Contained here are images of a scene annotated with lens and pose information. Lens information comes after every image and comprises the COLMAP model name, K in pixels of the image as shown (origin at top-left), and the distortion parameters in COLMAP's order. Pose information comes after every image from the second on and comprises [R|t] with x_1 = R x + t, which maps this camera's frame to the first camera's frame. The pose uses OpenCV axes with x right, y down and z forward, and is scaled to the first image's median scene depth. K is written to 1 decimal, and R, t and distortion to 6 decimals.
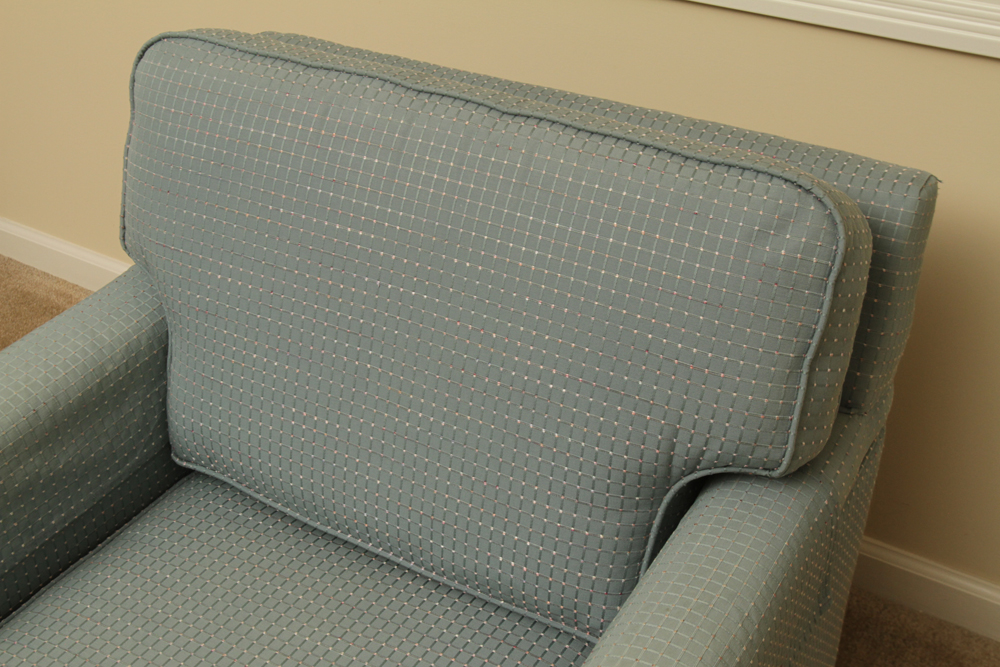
lens RADIAL K [[1355.1, 0, 497.6], [0, 1355.1, 334.7], [0, 0, 1]] dist [-0.032419, 0.000000]
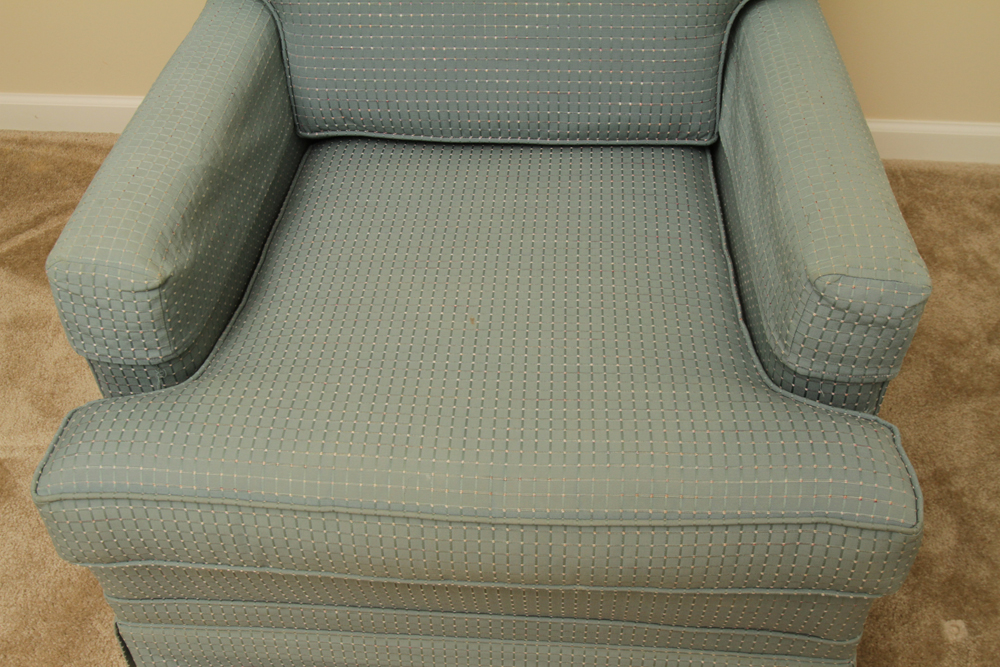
lens RADIAL K [[1012.0, 0, 494.3], [0, 1012.0, 341.3], [0, 0, 1]] dist [-0.054586, 0.000000]
pose [[0.895813, -0.313468, 0.315052, -0.511125], [0.258784, 0.944222, 0.203654, 0.150217], [-0.361318, -0.100905, 0.926967, 0.062948]]
